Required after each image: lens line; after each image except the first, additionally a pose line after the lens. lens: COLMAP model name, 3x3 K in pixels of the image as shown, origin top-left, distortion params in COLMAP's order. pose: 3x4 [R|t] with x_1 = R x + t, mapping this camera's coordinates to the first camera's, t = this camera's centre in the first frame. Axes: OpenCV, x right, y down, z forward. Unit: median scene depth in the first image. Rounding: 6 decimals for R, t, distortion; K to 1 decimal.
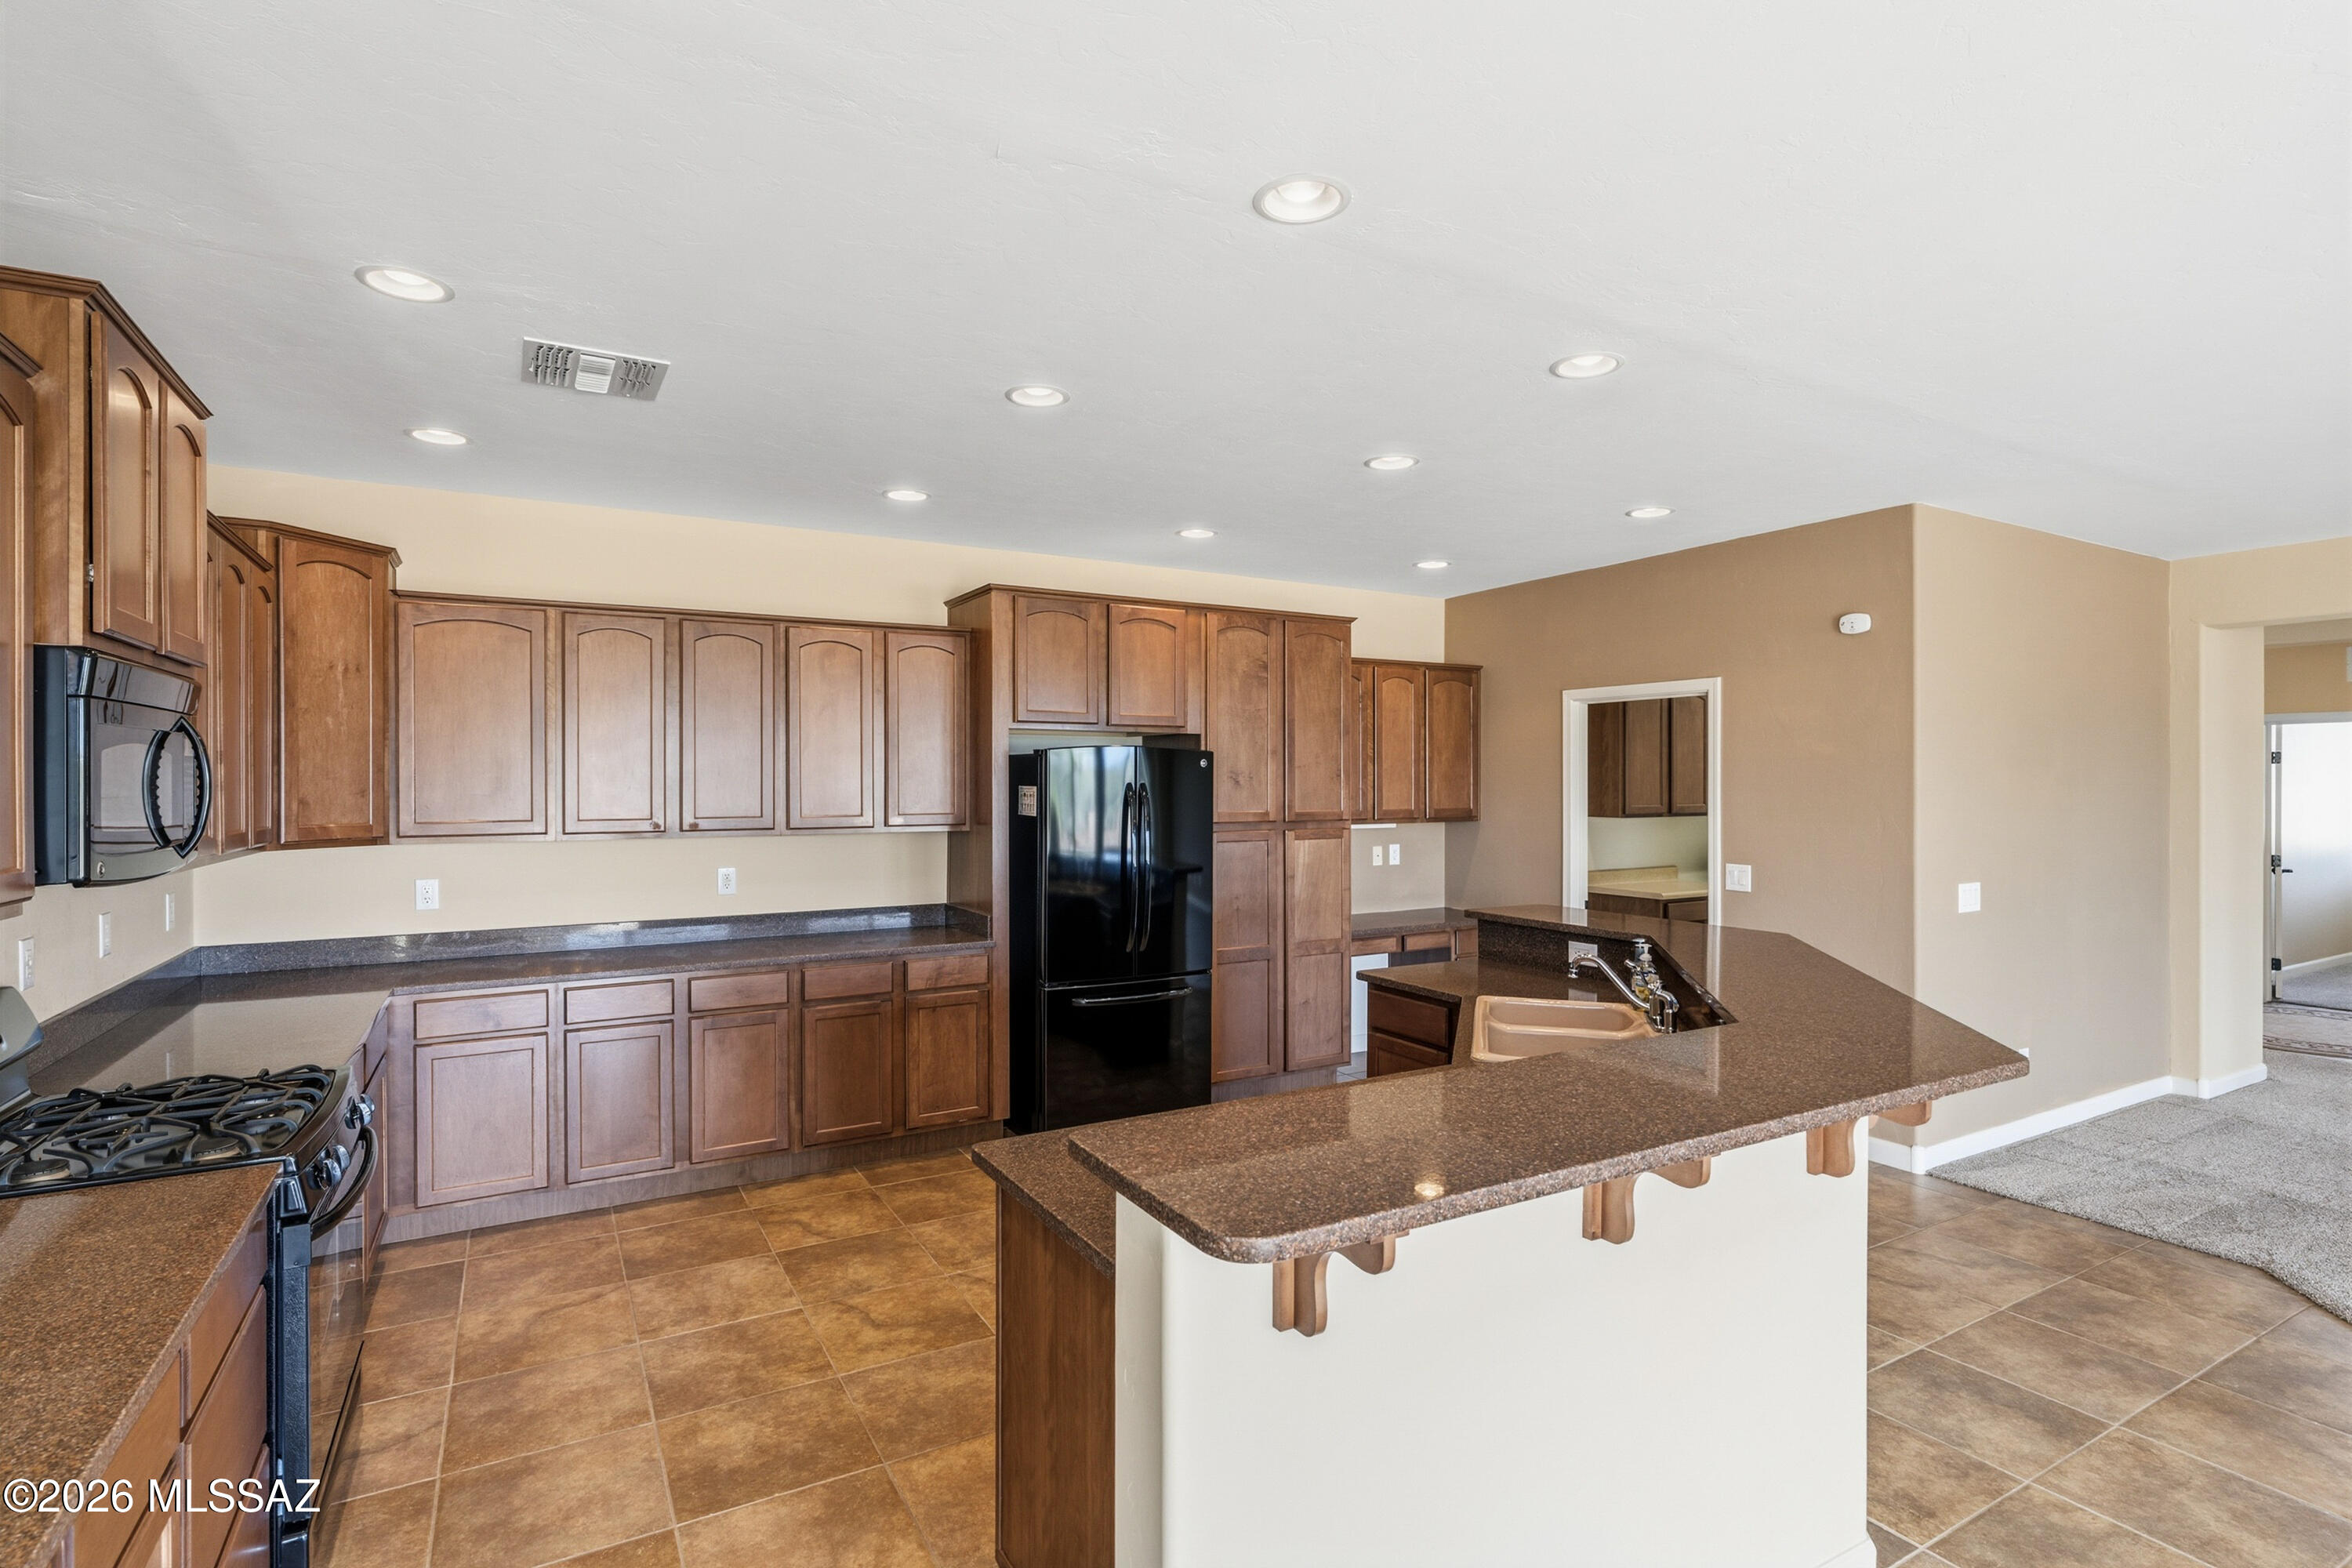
lens RADIAL K [[1126.7, 0, 1153.6], [0, 1126.7, 779.6], [0, 0, 1]] dist [-0.011419, 0.002453]
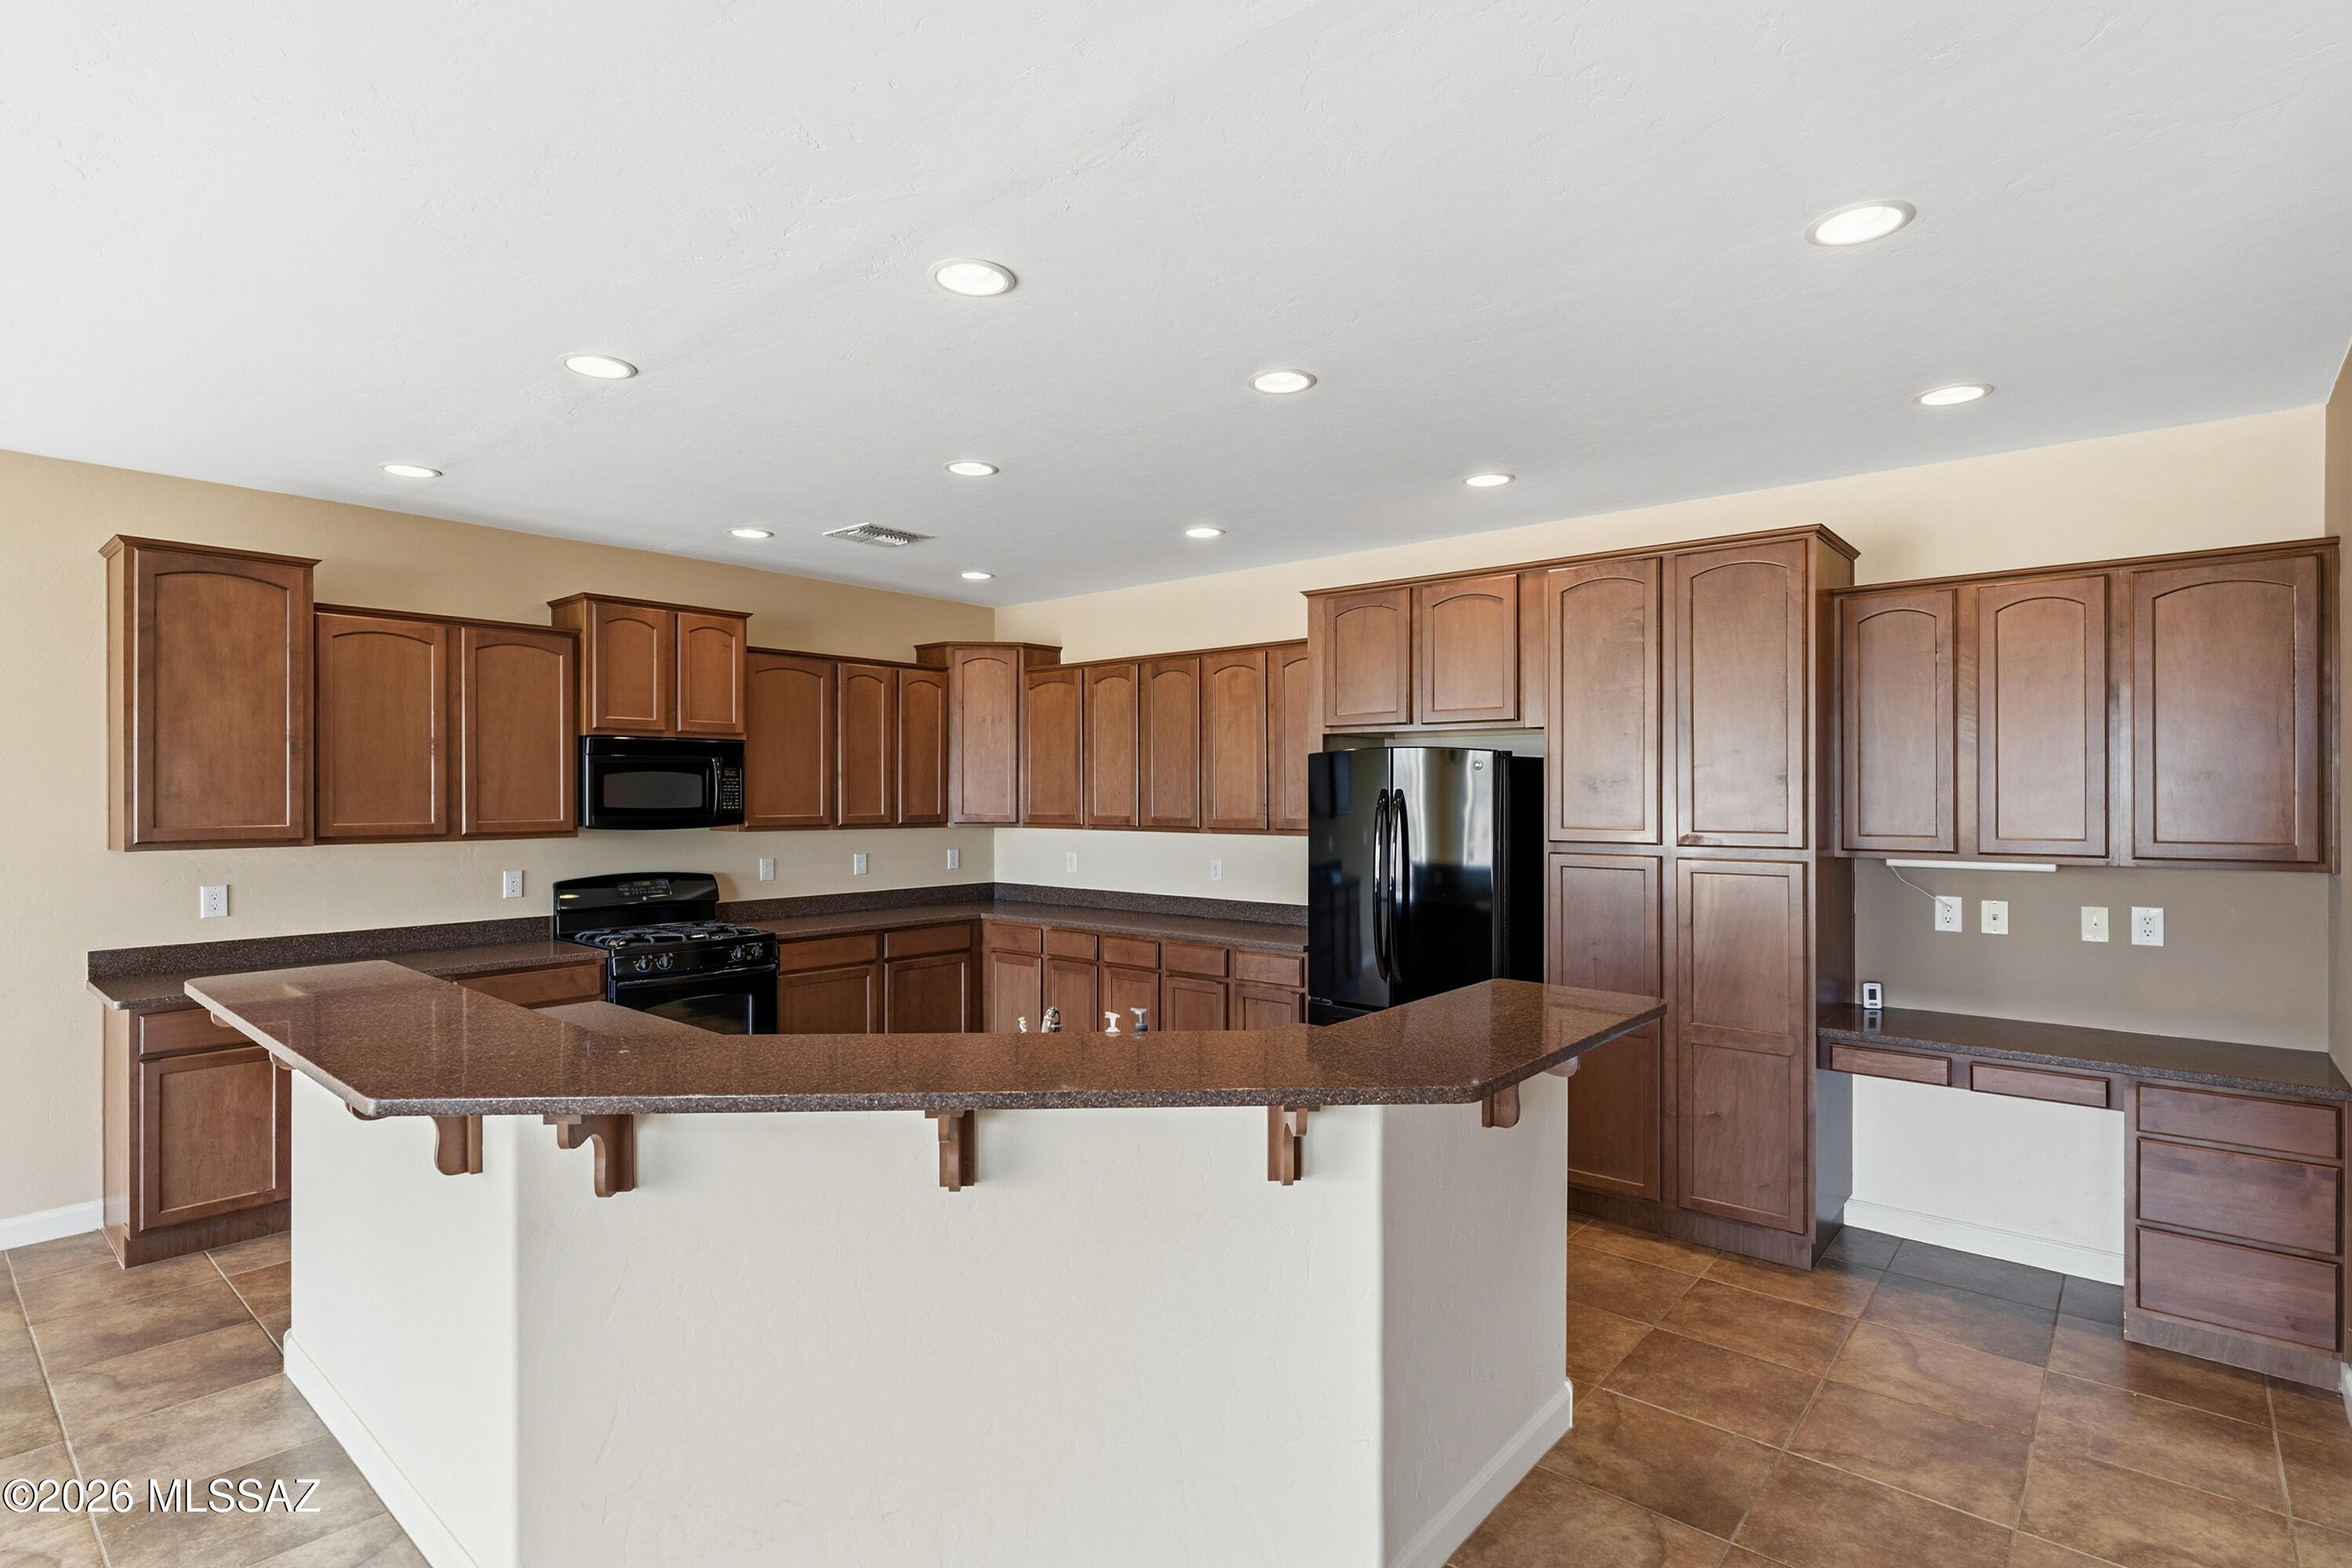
lens RADIAL K [[1126.7, 0, 1173.8], [0, 1126.7, 795.5], [0, 0, 1]] dist [-0.011419, 0.002453]
pose [[0.343664, 0.004515, -0.939082, 0.750056], [0.000426, 0.999988, 0.004964, 0.003160], [0.939093, -0.002106, 0.343658, 0.534643]]
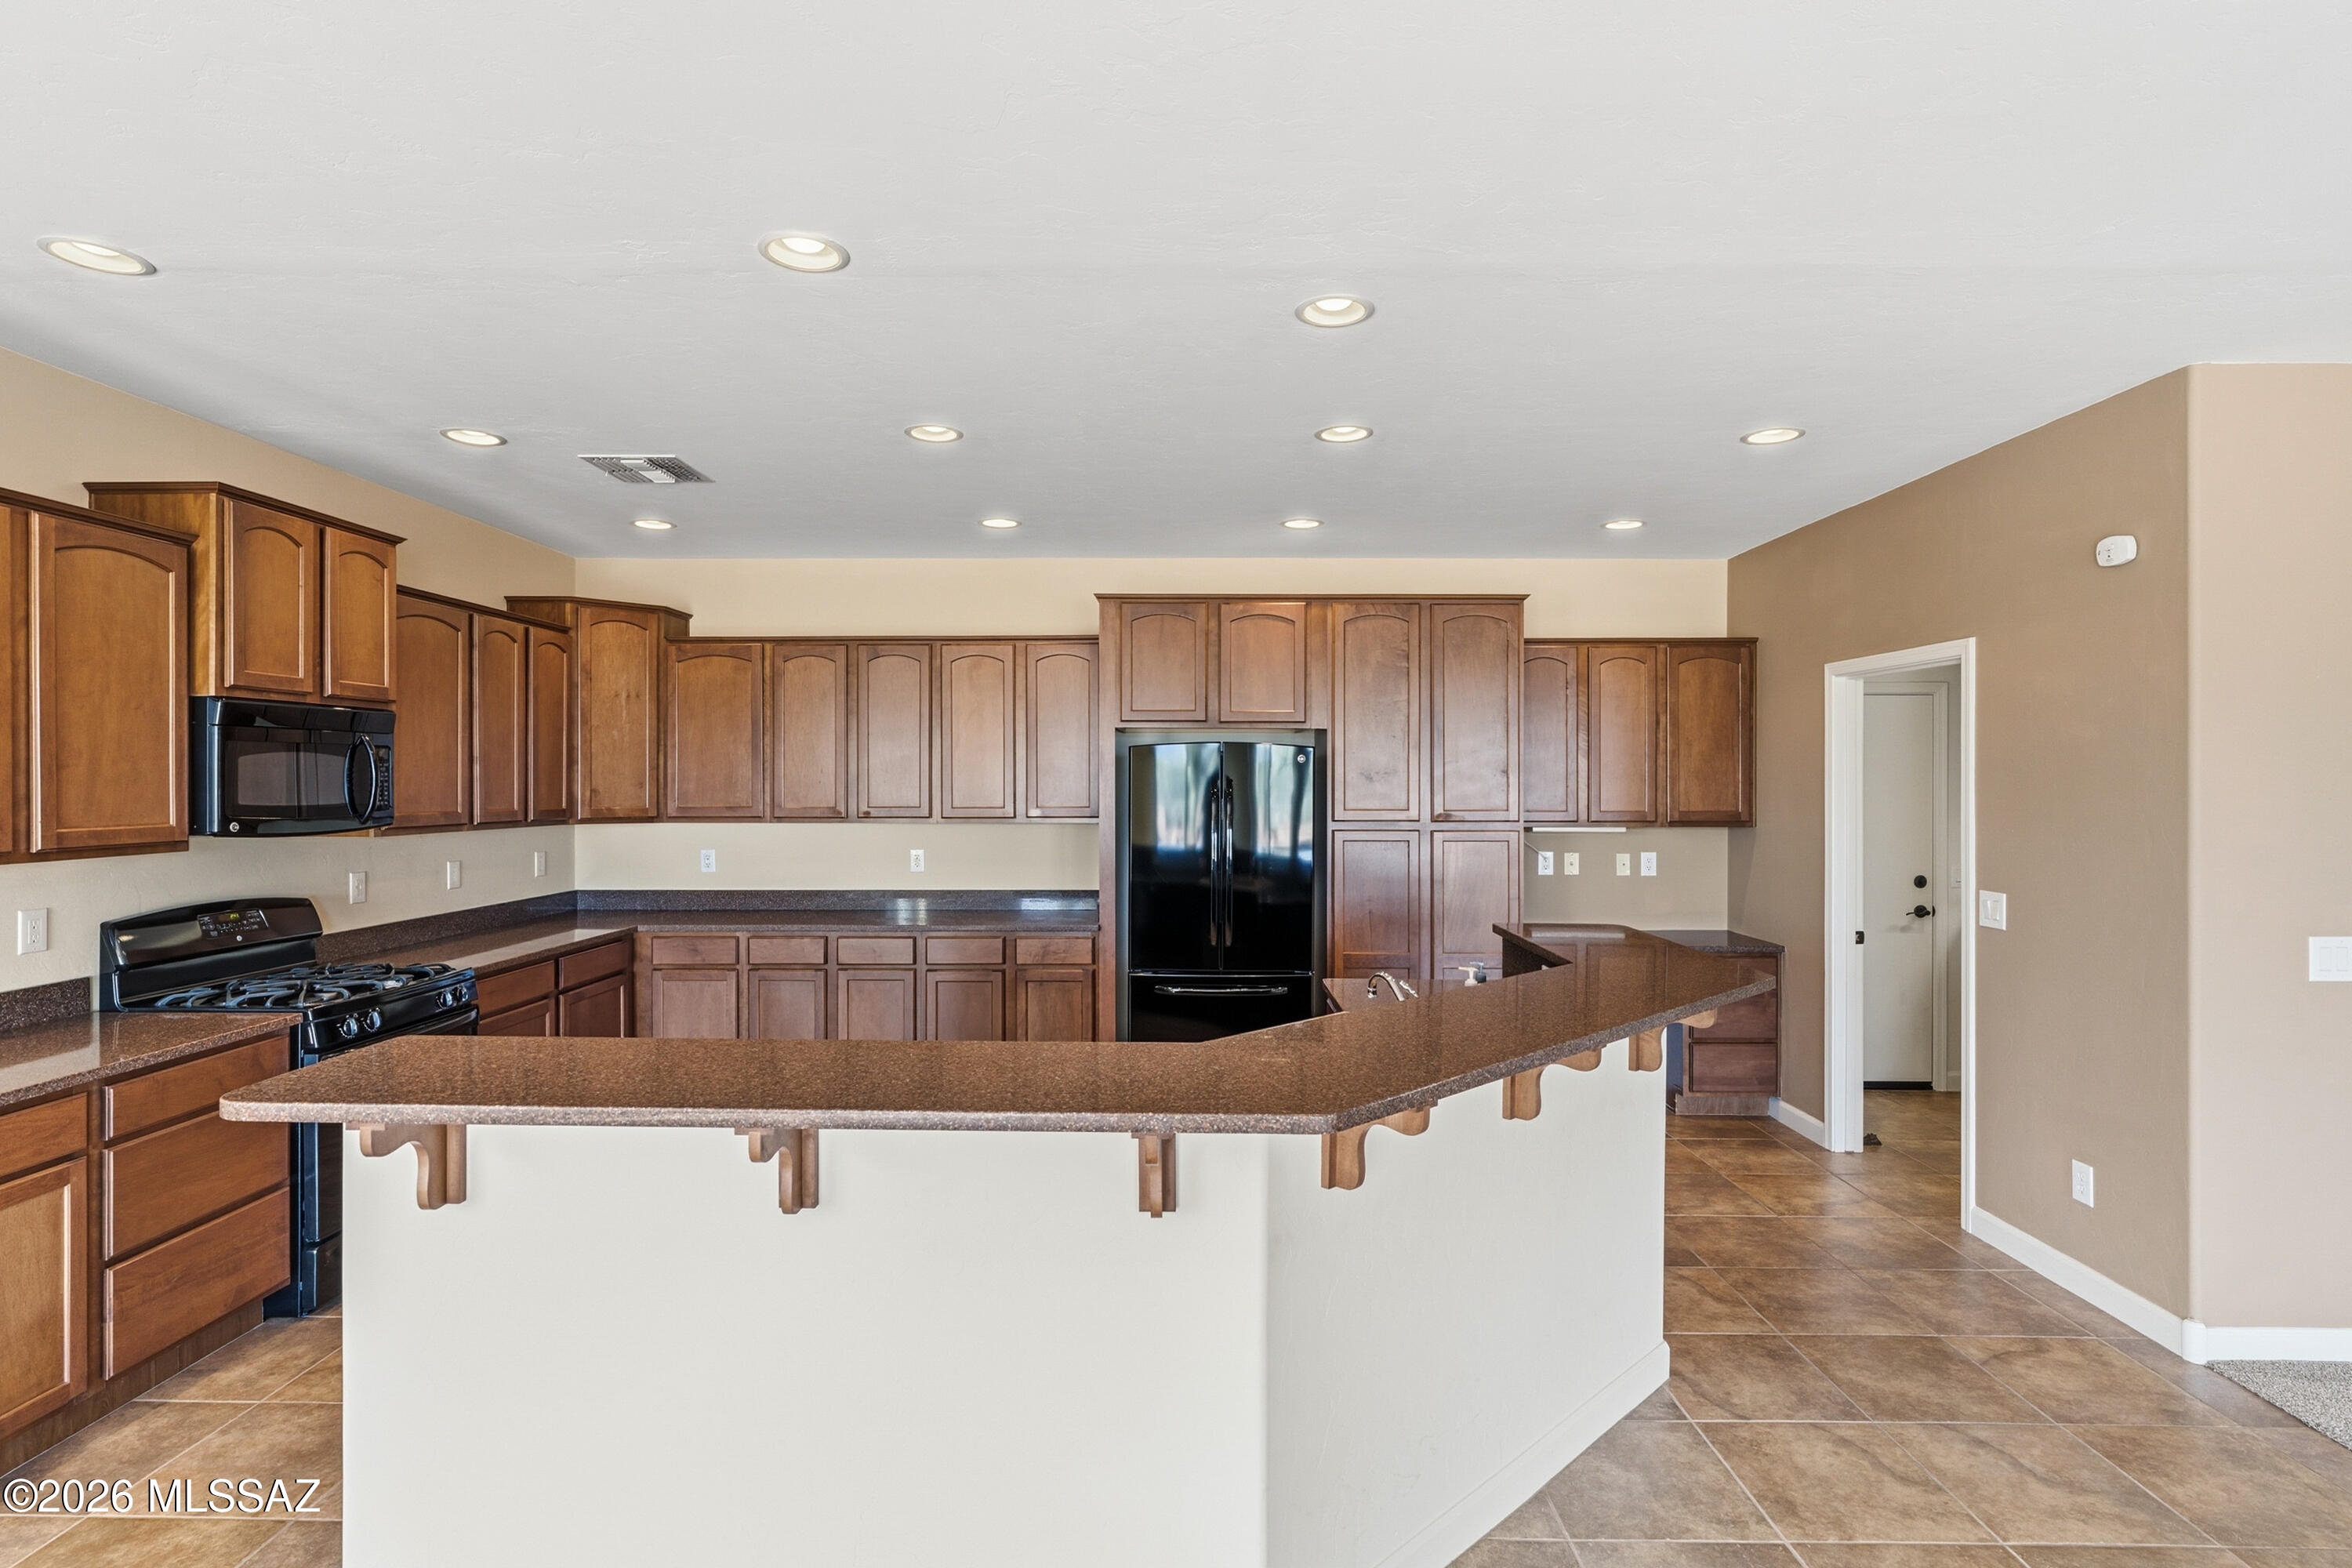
lens RADIAL K [[1126.7, 0, 1151.2], [0, 1126.7, 790.4], [0, 0, 1]] dist [-0.011419, 0.002453]
pose [[0.860133, 0.006842, -0.510024, 0.443033], [-0.001265, 0.999936, 0.011281, 0.001582], [0.510069, -0.009058, 0.860086, 0.098004]]
